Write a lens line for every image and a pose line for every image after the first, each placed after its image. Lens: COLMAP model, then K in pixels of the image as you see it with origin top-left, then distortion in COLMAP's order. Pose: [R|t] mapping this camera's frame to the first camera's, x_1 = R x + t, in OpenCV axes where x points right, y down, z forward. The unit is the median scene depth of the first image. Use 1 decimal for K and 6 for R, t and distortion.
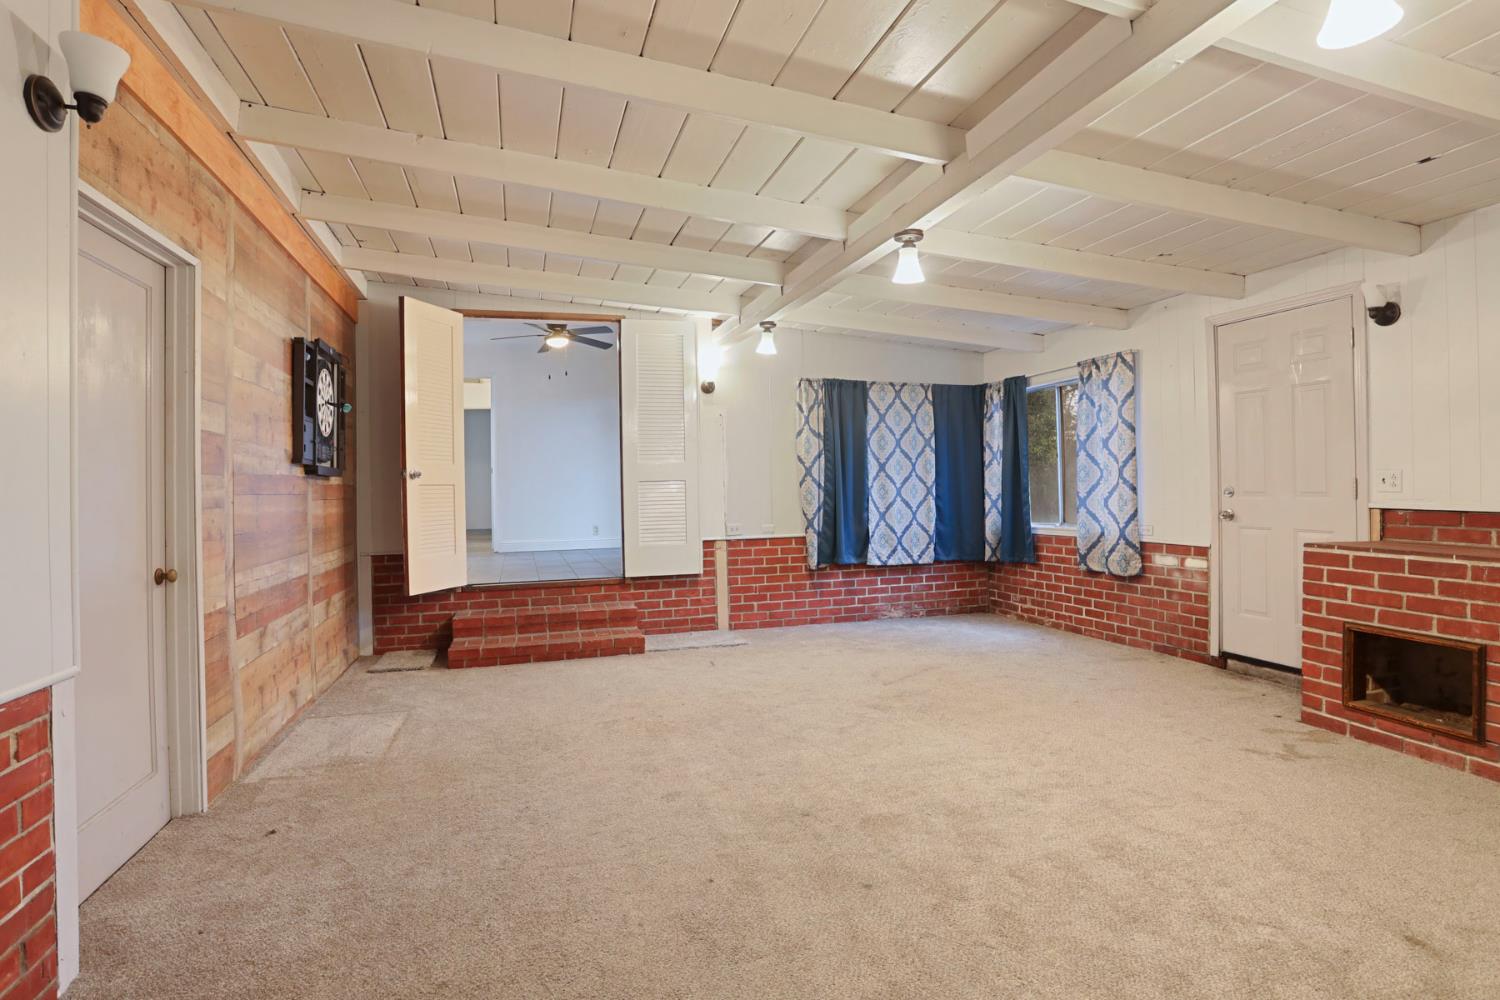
lens RADIAL K [[736.9, 0, 747.2], [0, 736.9, 486.7], [0, 0, 1]] dist [-0.055571, 0.020126]
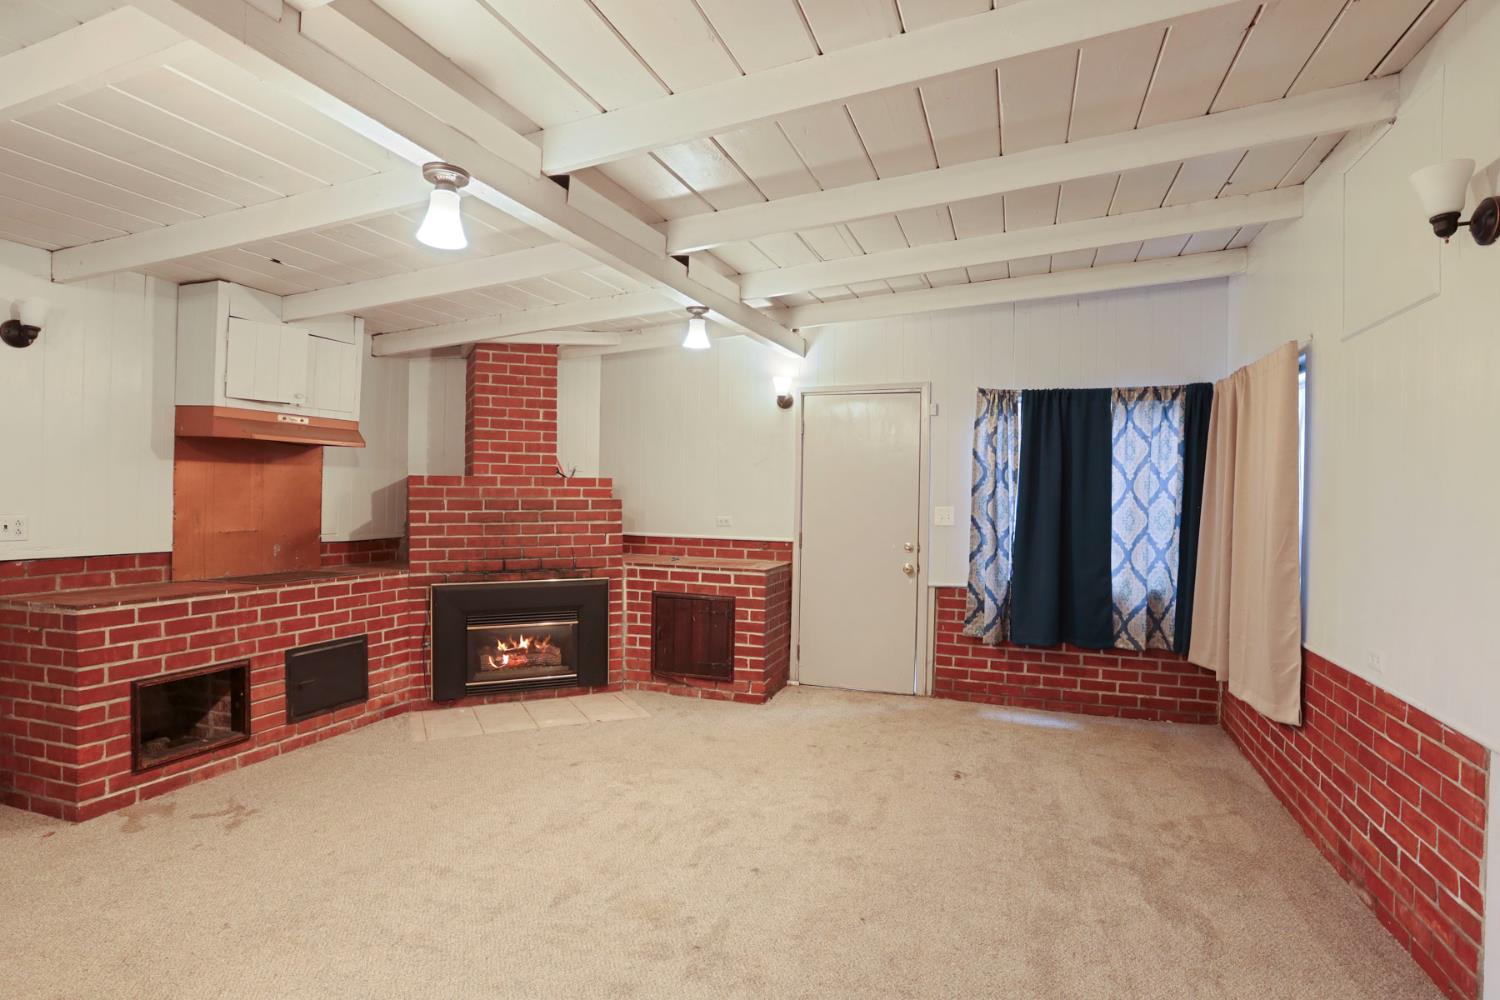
lens RADIAL K [[786.5, 0, 715.8], [0, 786.5, 505.2], [0, 0, 1]] dist [-0.000083, 0.002120]
pose [[-0.782847, -0.008386, 0.622158, -0.411678], [-0.004859, 0.999961, 0.007364, -0.053880], [-0.622196, 0.002742, -0.782857, 1.415217]]
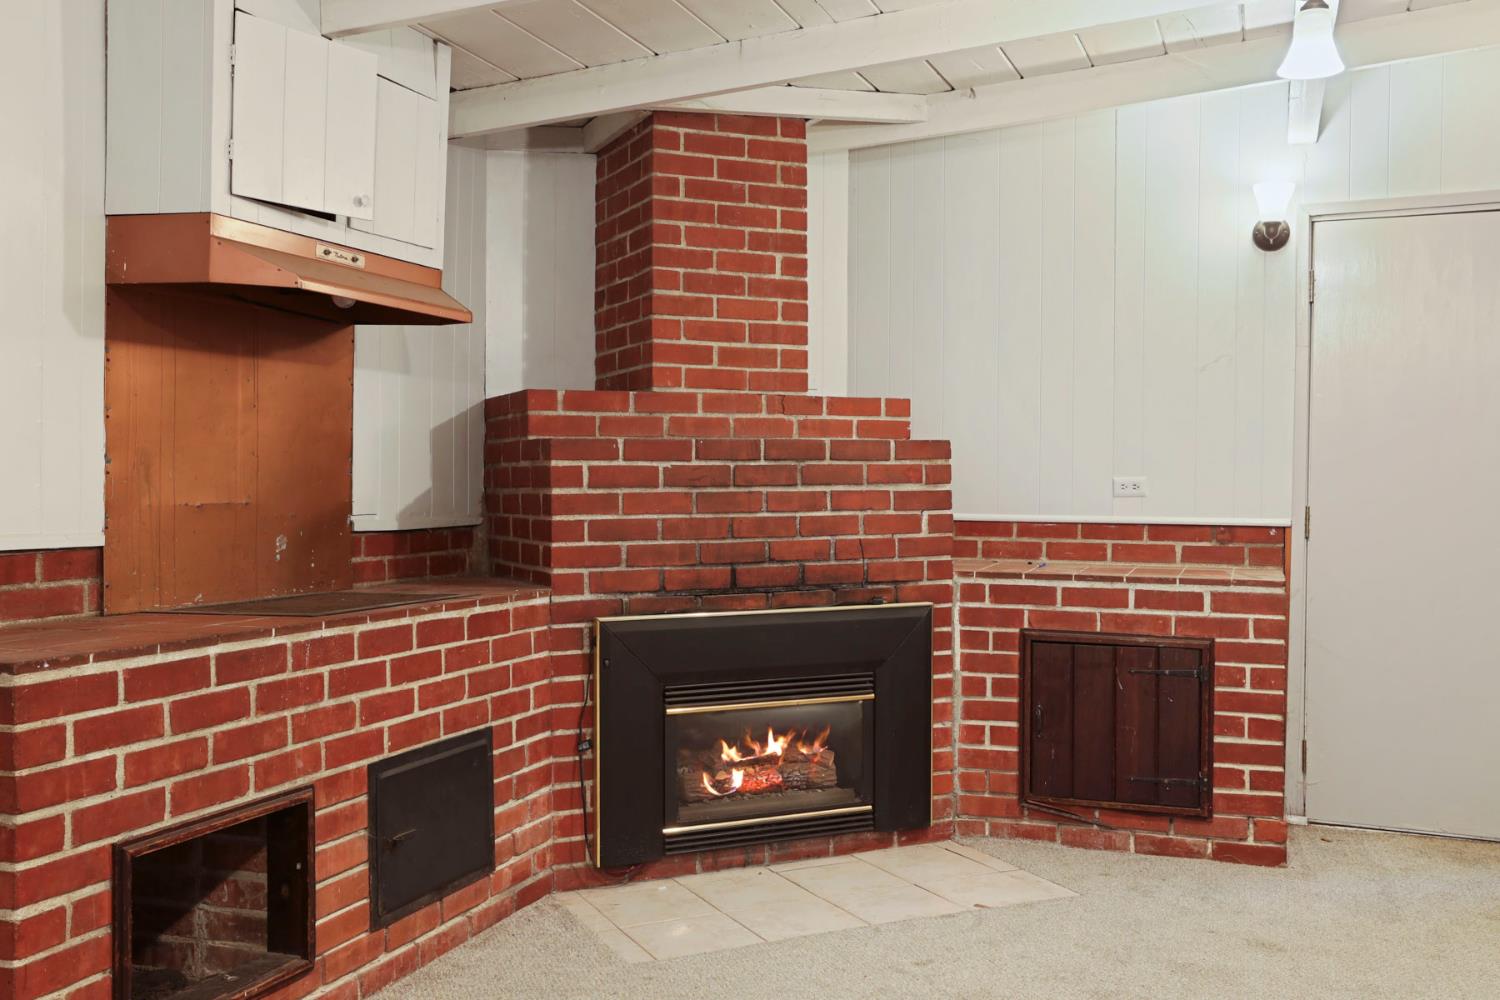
lens RADIAL K [[1403.8, 0, 750.1], [0, 1403.8, 498.1], [0, 0, 1]] dist [0.064160, 0.000000]
pose [[-0.801377, -0.000613, 0.598159, 0.103590], [0.004704, 0.999962, 0.007327, -0.003610], [-0.598140, 0.008686, -0.801344, 1.506660]]
